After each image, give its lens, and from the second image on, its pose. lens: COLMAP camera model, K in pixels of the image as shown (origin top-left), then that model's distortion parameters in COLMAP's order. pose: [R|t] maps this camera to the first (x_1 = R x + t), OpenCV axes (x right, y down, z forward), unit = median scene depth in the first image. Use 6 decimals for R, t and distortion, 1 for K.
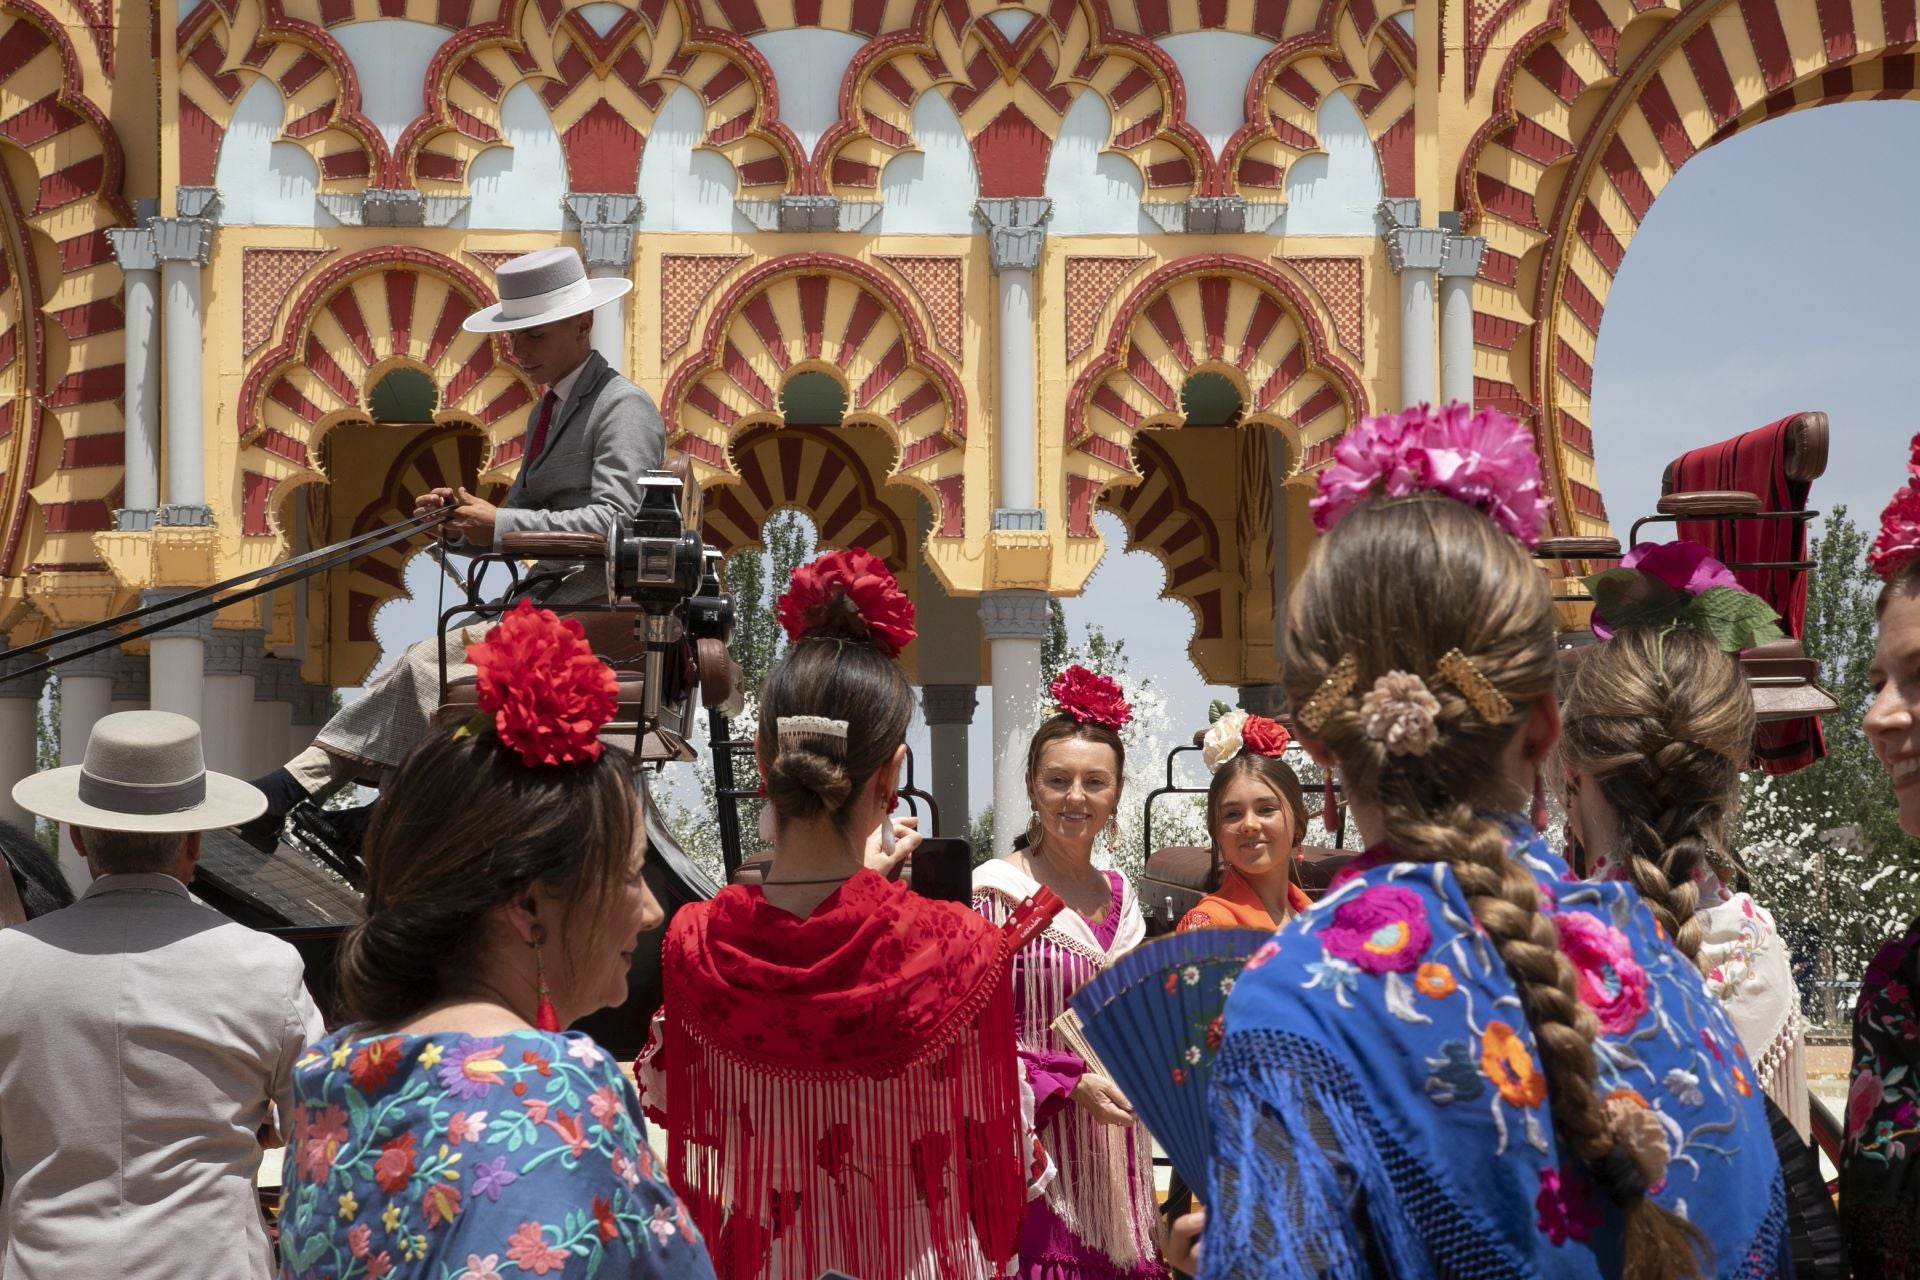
lens RADIAL K [[3692.9, 0, 860.1], [0, 3692.9, 630.1], [0, 0, 1]] dist [0.349842, 0.000000]
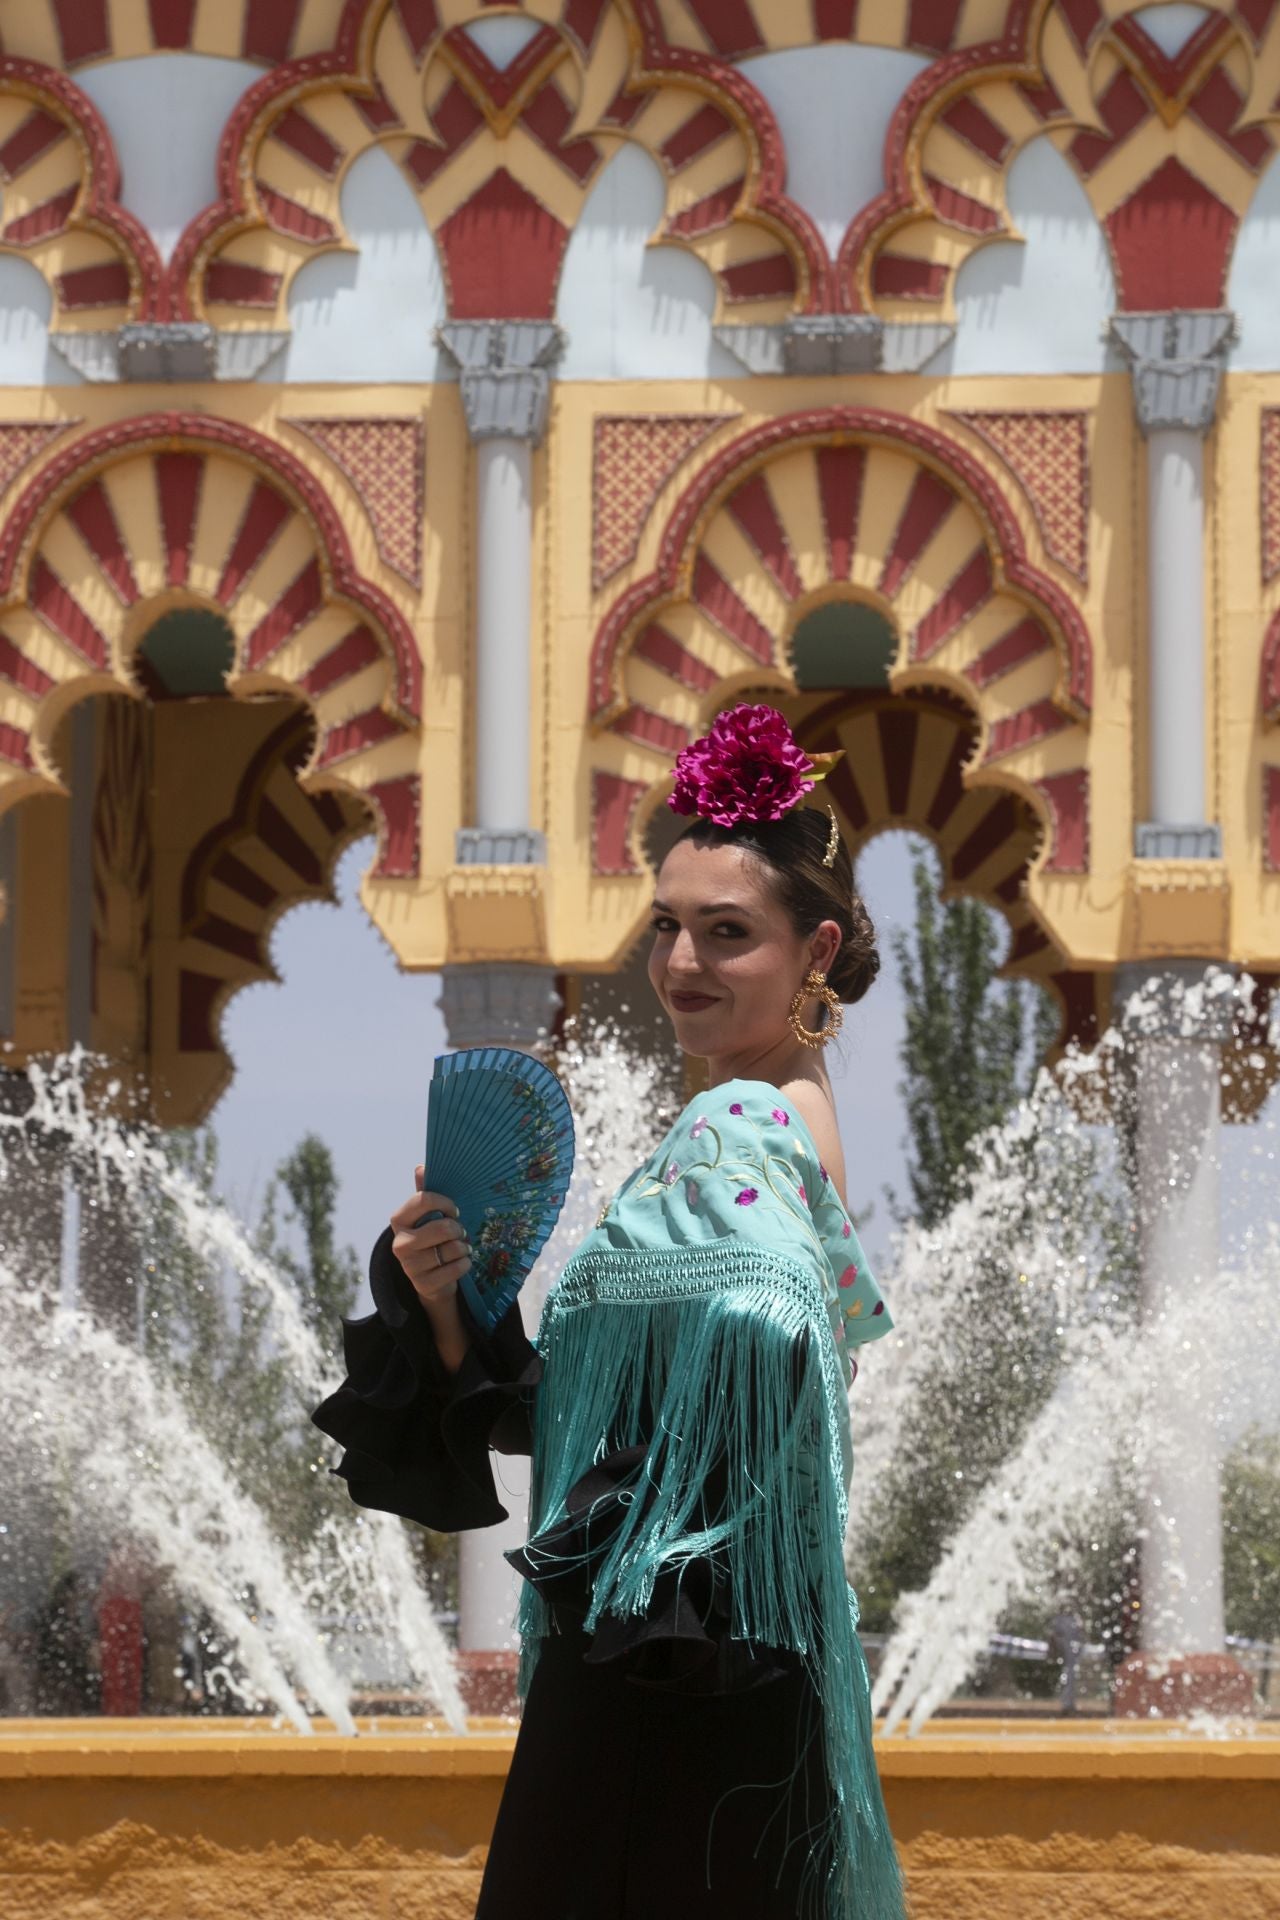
lens RADIAL K [[6062.2, 0, 640.5], [0, 6062.2, 957.6], [0, 0, 1]] dist [0.182993, 0.000000]
pose [[0.987768, -0.005097, -0.155849, 0.110902], [0.003363, 0.999929, -0.011389, -0.000066], [0.155896, 0.010726, 0.987715, 0.008186]]
